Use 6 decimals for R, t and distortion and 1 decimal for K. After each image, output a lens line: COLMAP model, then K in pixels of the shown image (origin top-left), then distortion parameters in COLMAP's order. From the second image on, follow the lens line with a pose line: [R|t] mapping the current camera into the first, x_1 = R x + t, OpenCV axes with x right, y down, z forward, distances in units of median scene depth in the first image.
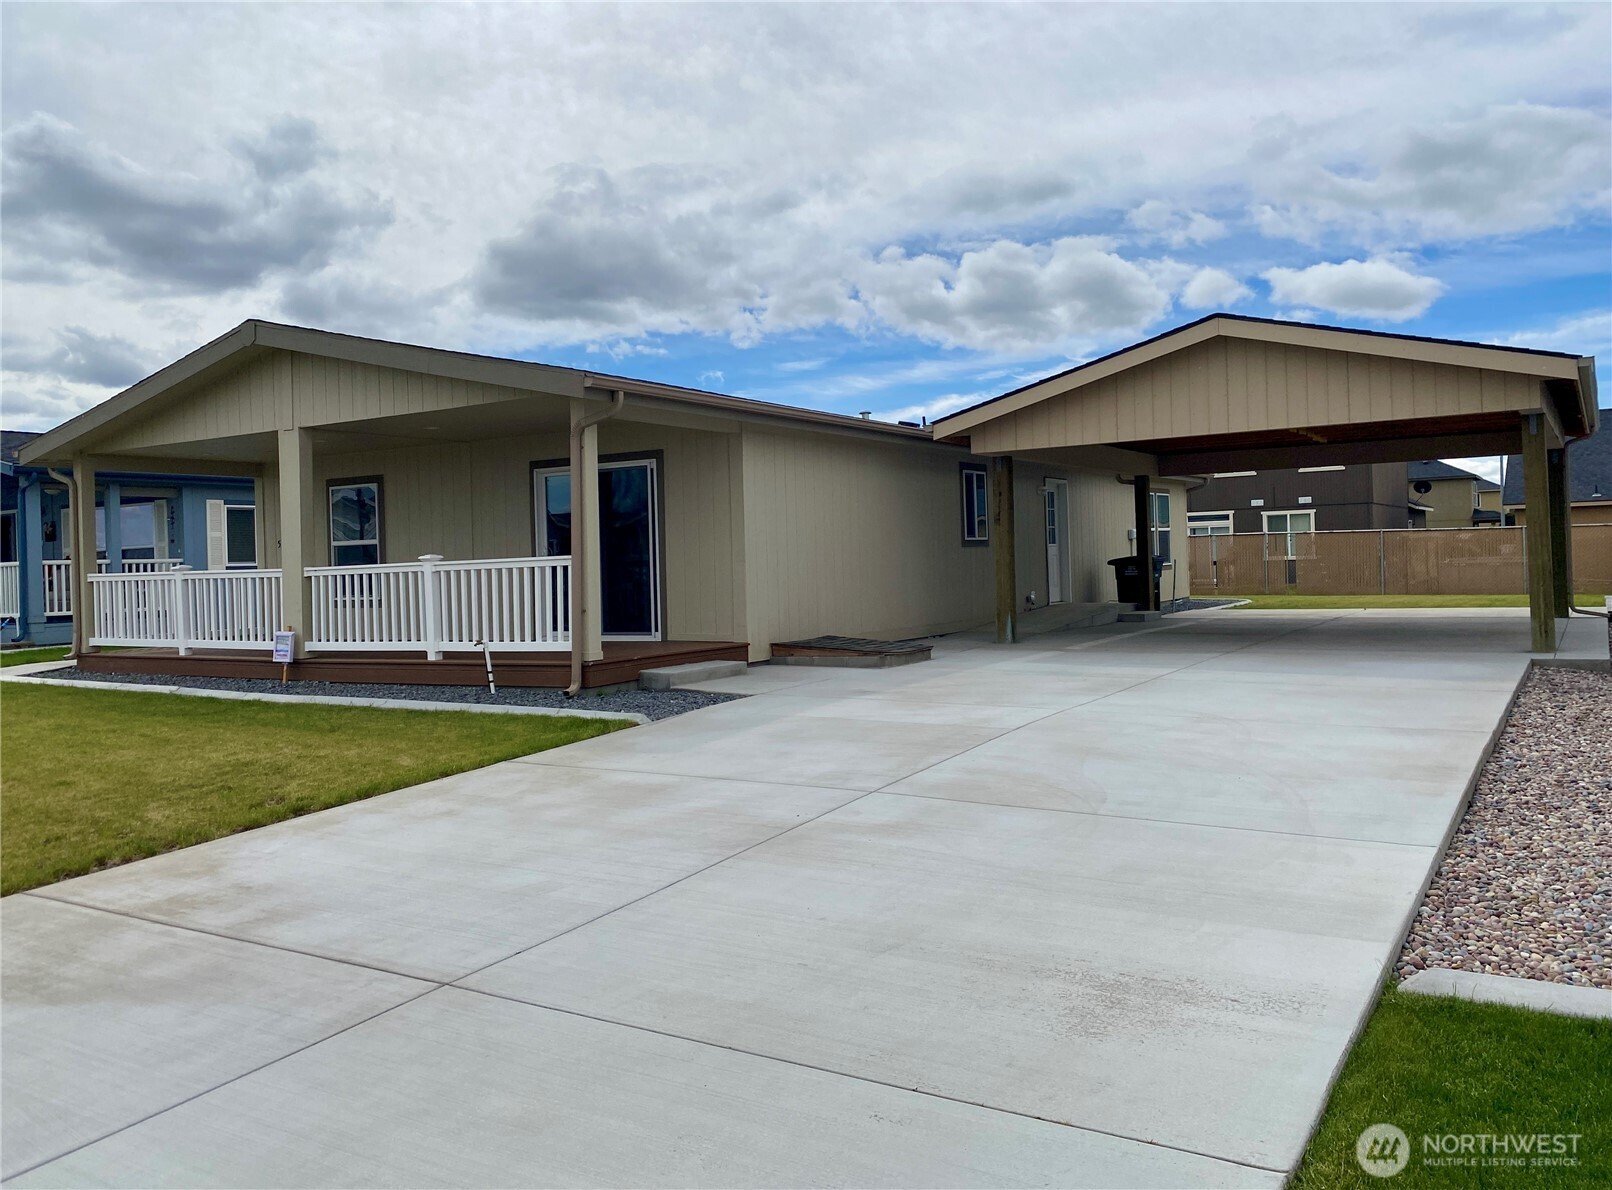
lens RADIAL K [[1278.7, 0, 806.0], [0, 1278.7, 595.0], [0, 0, 1]] dist [-0.033220, -0.001215]
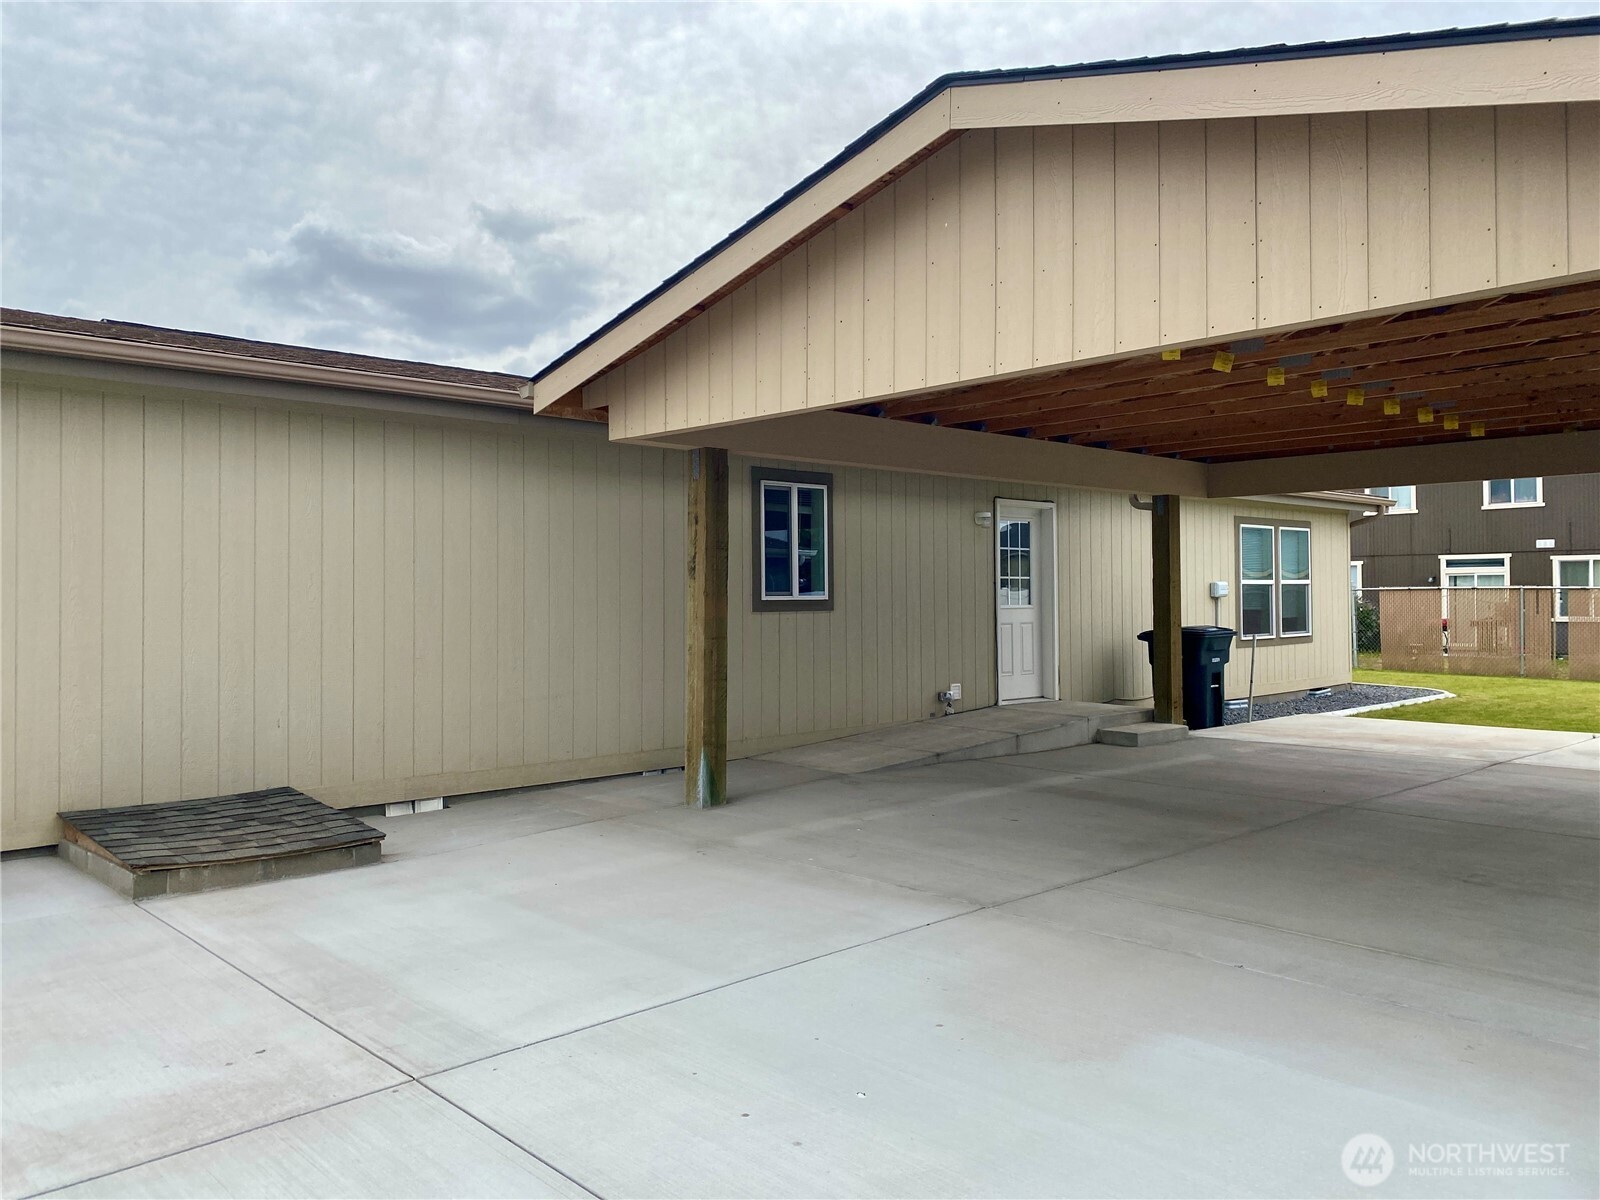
lens RADIAL K [[1287.5, 0, 799.5], [0, 1287.5, 580.5], [0, 0, 1]] dist [0.042022, -0.000725]
pose [[0.973648, 0.023077, -0.226886, 0.327128], [-0.031317, 0.998972, -0.032786, -0.039652], [0.225896, 0.039027, 0.973369, 0.518171]]
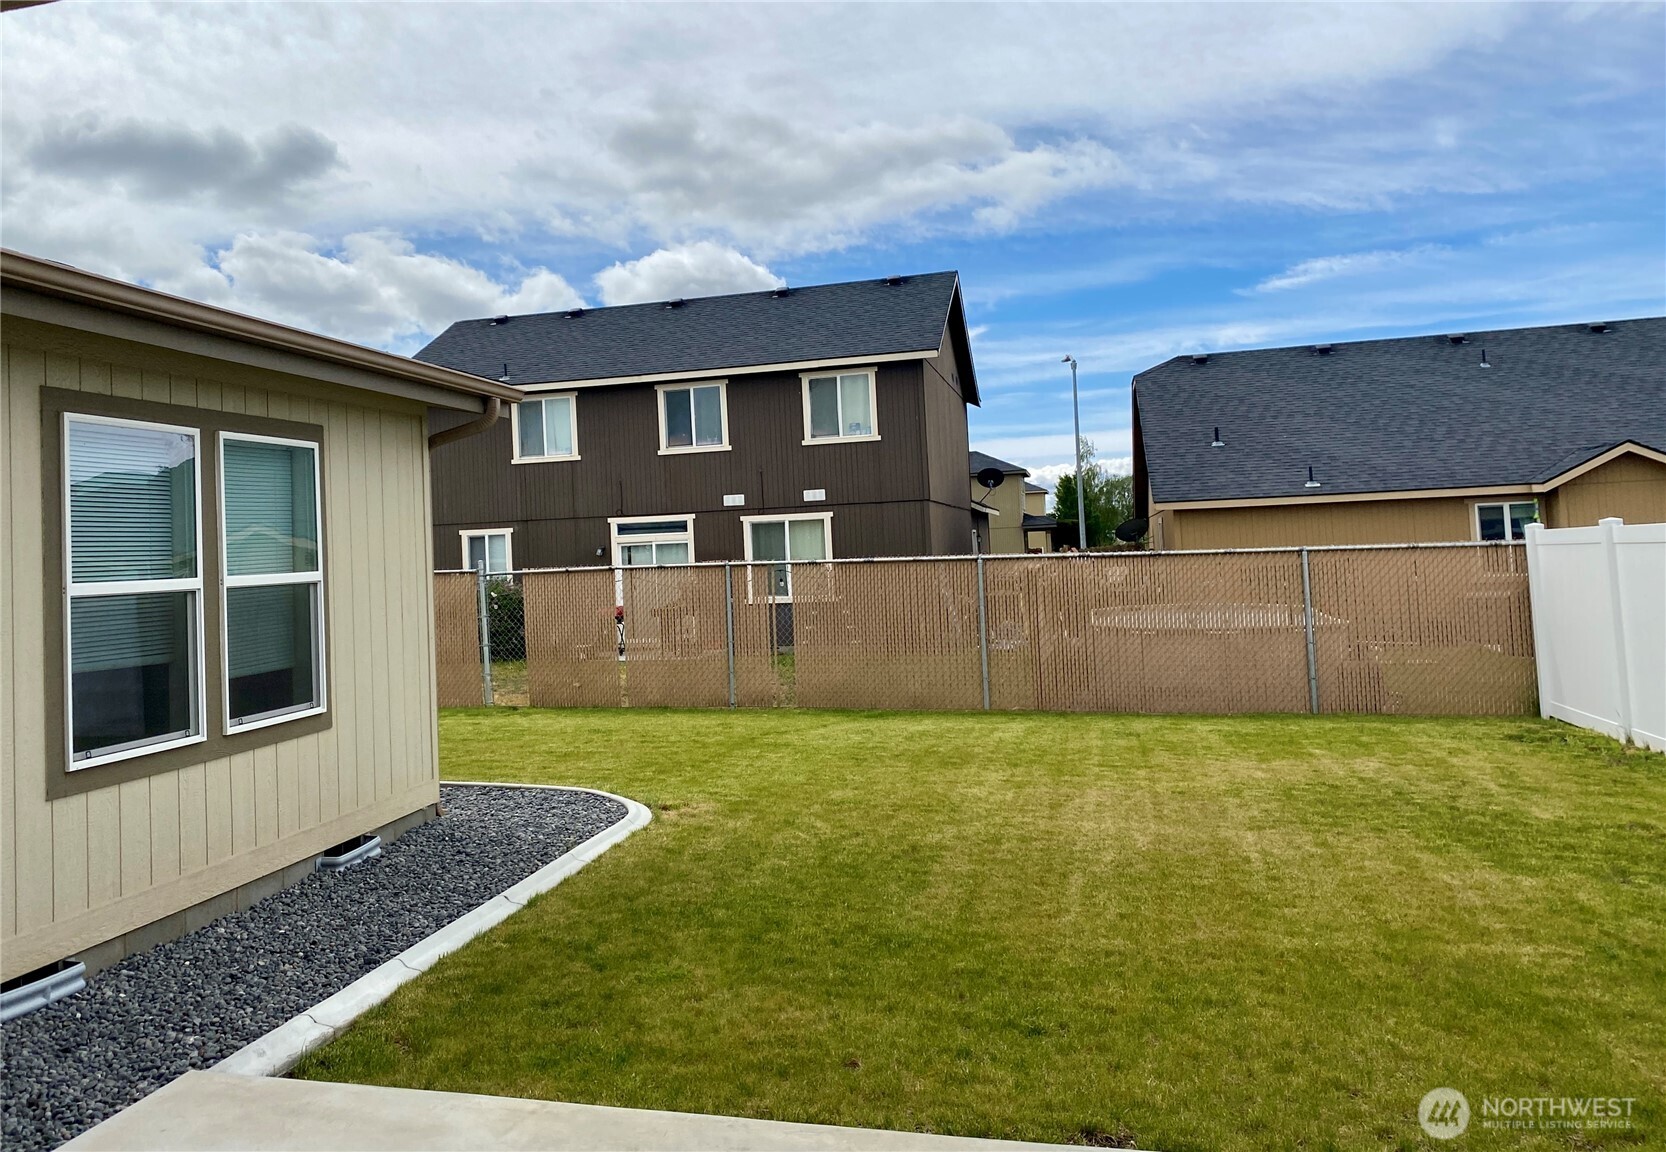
lens RADIAL K [[1448.7, 0, 833.0], [0, 1448.7, 576.0], [0, 0, 1]] dist [-0.004558, -0.001000]
pose [[0.928287, -0.013109, 0.371633, 0.493658], [0.022716, 0.999511, -0.021487, -0.077311], [-0.371170, 0.028388, 0.928131, 1.235830]]
